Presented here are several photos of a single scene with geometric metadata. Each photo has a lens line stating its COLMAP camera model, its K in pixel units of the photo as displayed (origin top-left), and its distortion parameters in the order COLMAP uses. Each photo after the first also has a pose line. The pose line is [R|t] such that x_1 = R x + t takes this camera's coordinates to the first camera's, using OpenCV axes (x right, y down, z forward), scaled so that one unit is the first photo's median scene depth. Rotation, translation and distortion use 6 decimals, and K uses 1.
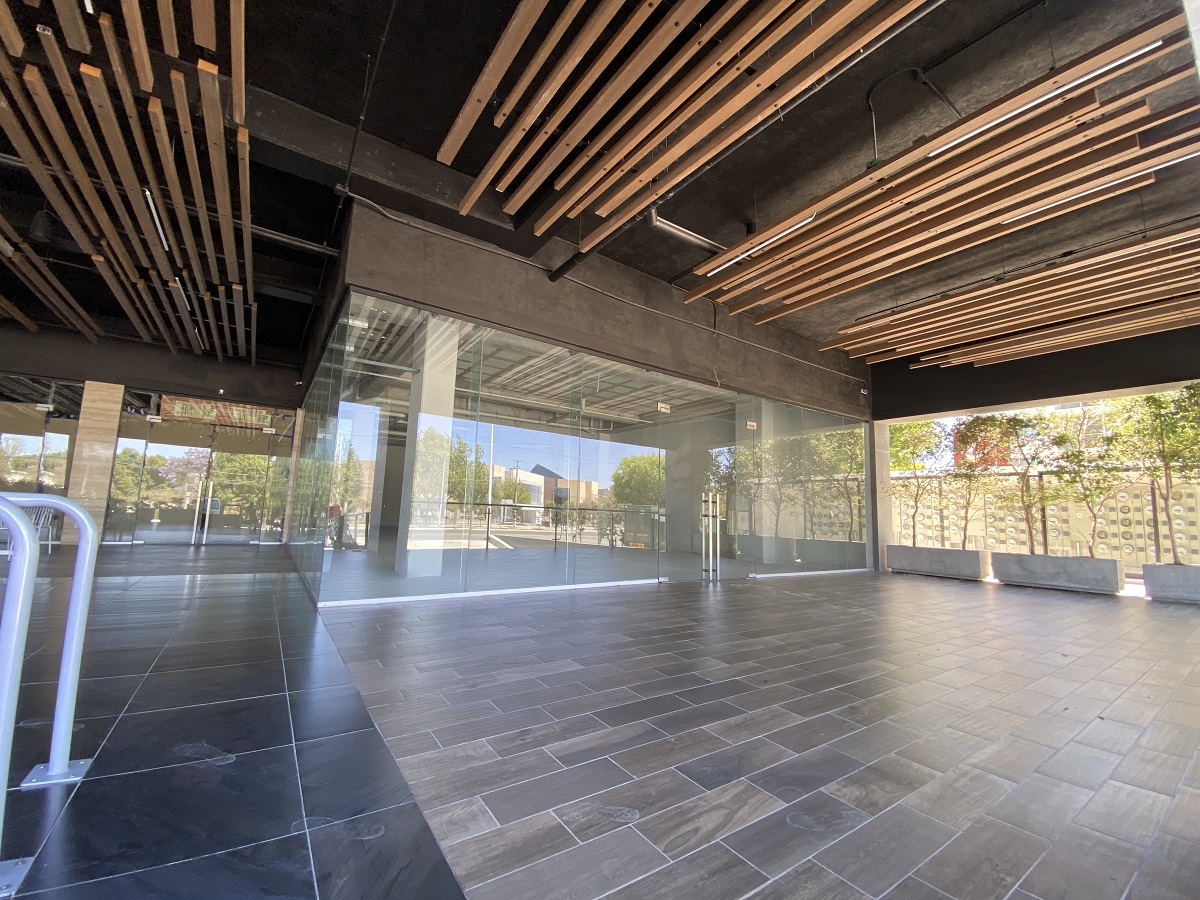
lens RADIAL K [[491.0, 0, 597.9], [0, 491.0, 452.1], [0, 0, 1]] dist [0.000707, -0.012051]
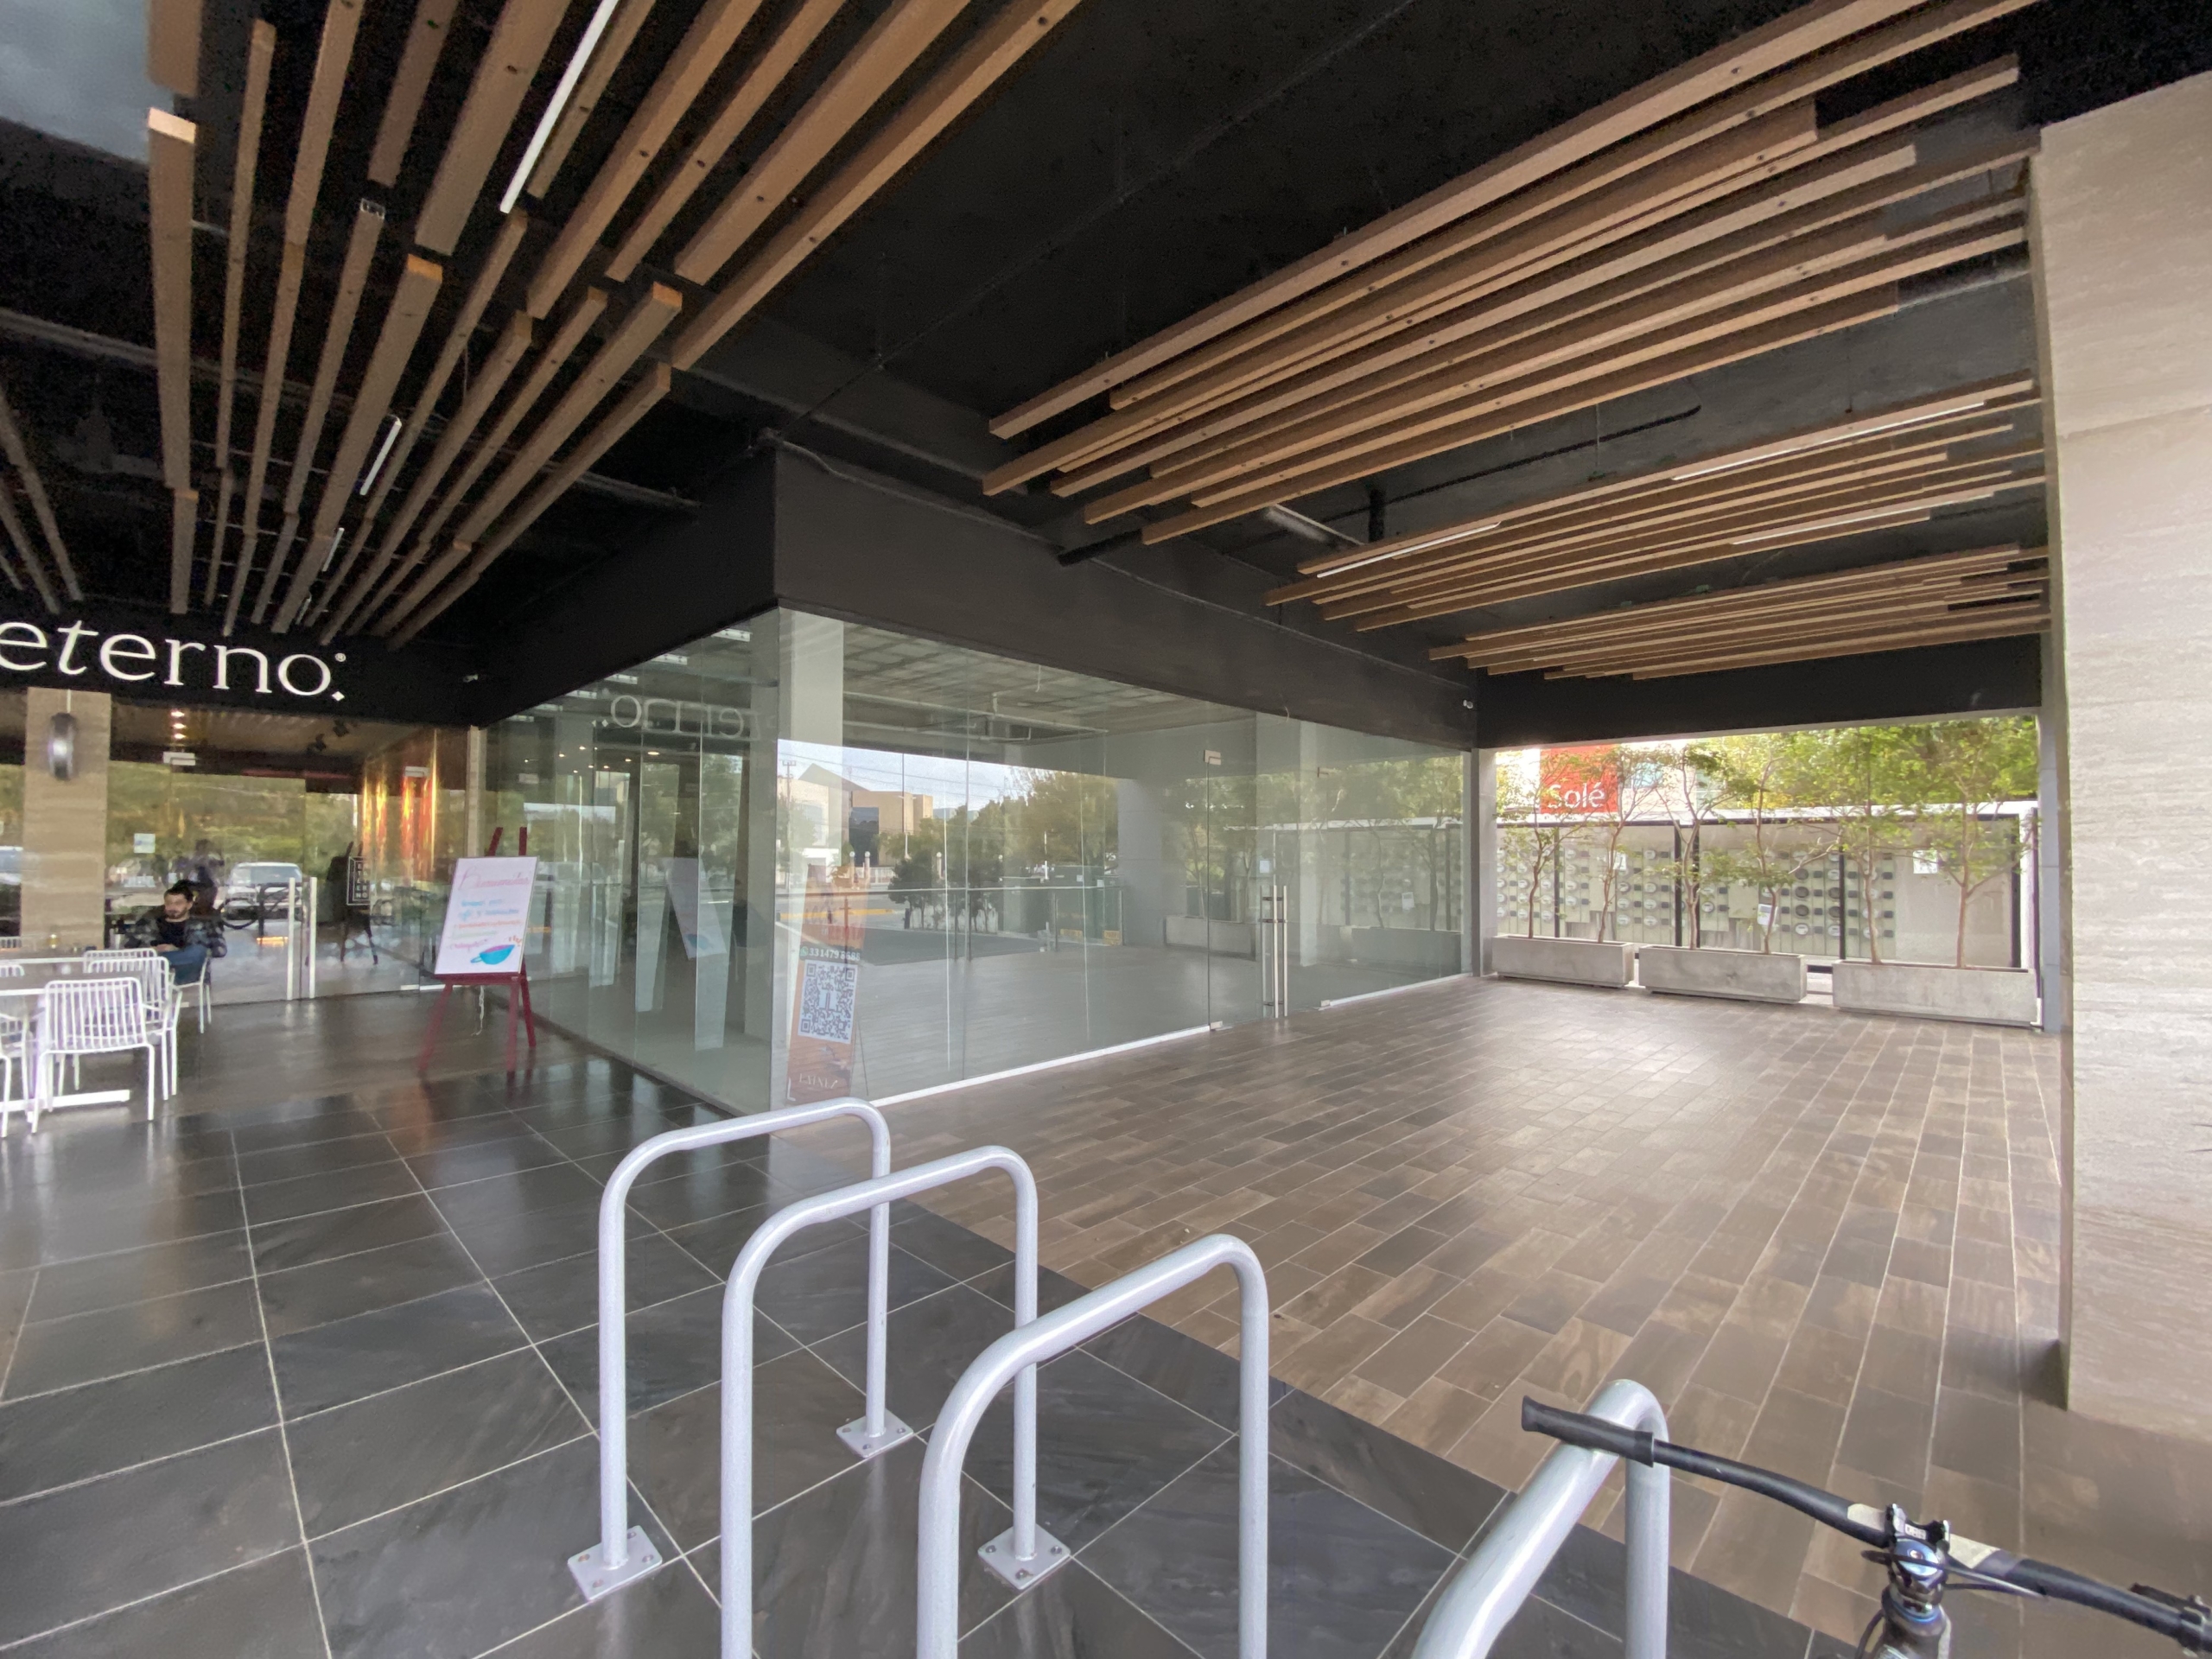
lens RADIAL K [[896.3, 0, 1106.0], [0, 896.3, 829.5], [0, 0, 1]] dist [-0.012827, -0.000217]
pose [[0.981452, -0.024051, 0.190191, -0.191585], [0.005625, 0.995285, 0.096832, -0.095554], [-0.191623, -0.093966, 0.976960, -0.091141]]
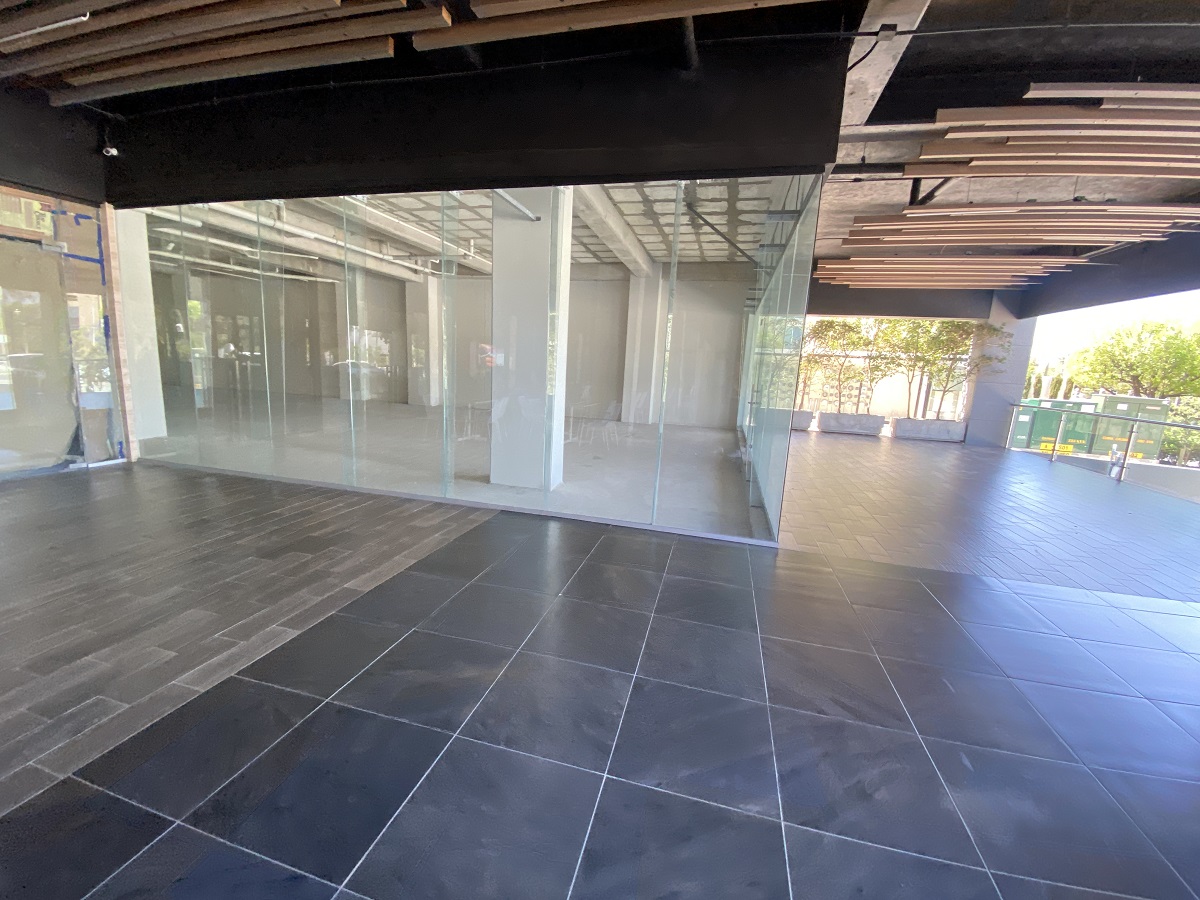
lens RADIAL K [[486.2, 0, 600.0], [0, 486.2, 450.0], [0, 0, 1]] dist [-0.012827, -0.000217]
pose [[0.758781, -0.113273, 0.641420, -0.924353], [-0.104086, 0.951020, 0.291078, -0.072983], [-0.642975, -0.287627, 0.709827, 0.399602]]
